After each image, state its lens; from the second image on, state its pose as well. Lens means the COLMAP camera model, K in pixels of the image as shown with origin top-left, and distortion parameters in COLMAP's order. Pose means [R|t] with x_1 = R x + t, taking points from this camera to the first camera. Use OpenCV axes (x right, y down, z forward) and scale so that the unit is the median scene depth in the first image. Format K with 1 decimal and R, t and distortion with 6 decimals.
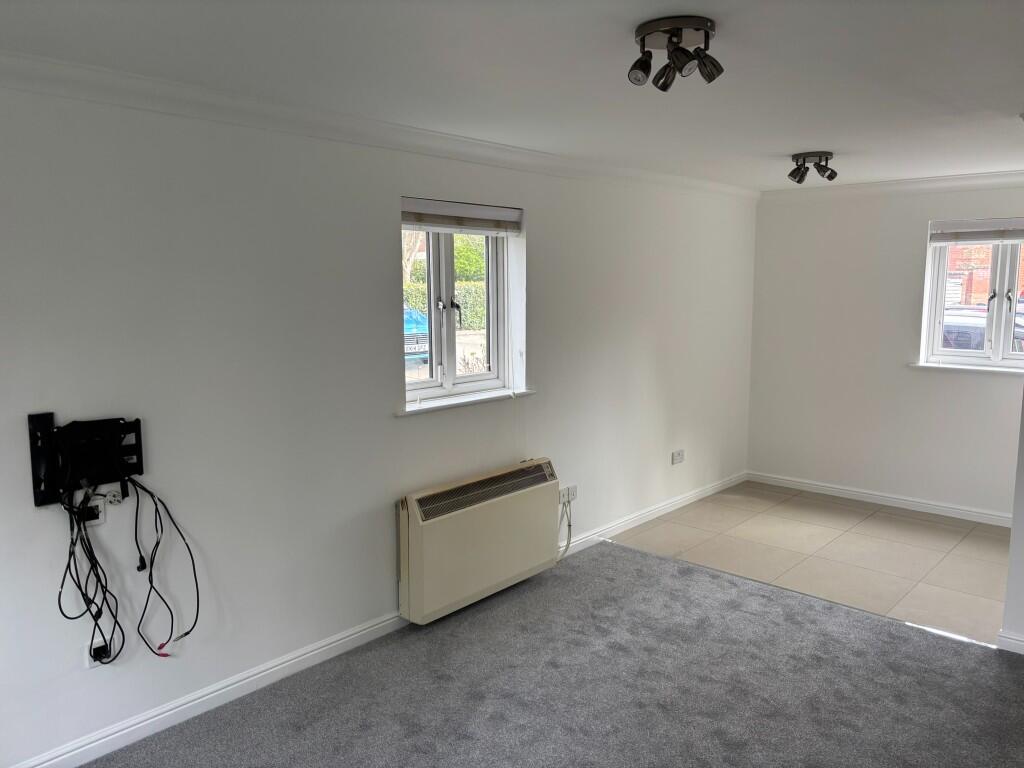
lens RADIAL K [[778.7, 0, 523.8], [0, 778.7, 373.0], [0, 0, 1]] dist [0.063359, -0.061441]
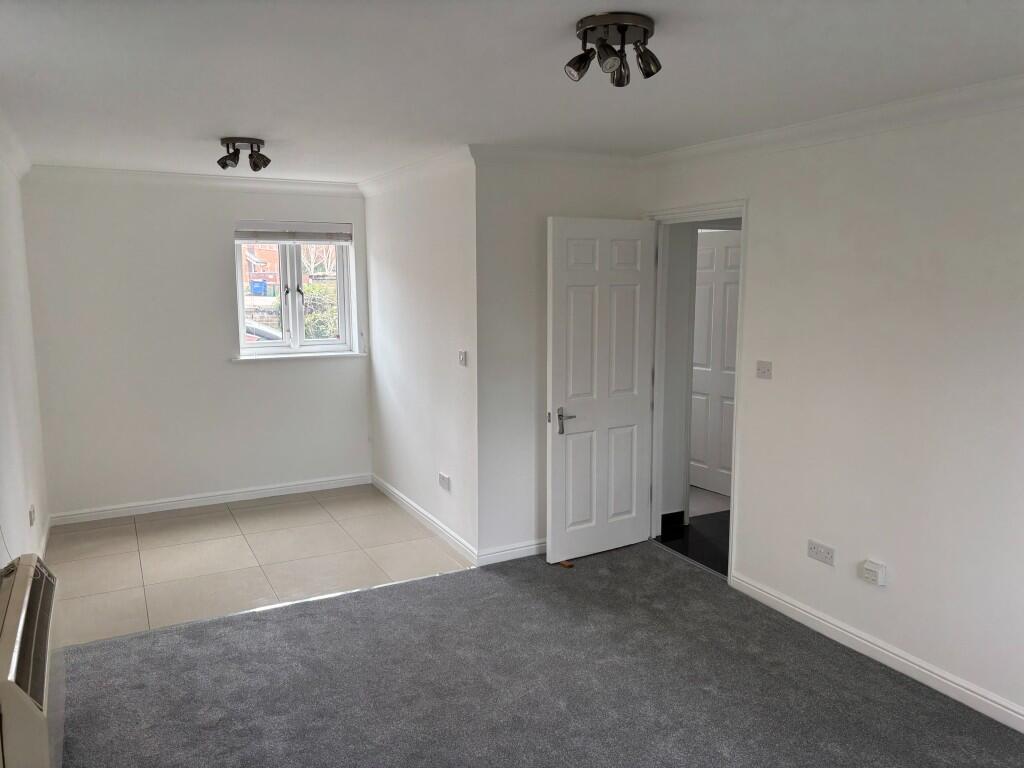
lens RADIAL K [[778.7, 0, 523.8], [0, 778.7, 373.0], [0, 0, 1]] dist [0.063359, -0.061441]
pose [[0.333467, -0.115532, 0.935656, -0.423303], [0.105278, 0.990819, 0.084822, -0.050533], [-0.936865, 0.070219, 0.342569, 0.387103]]
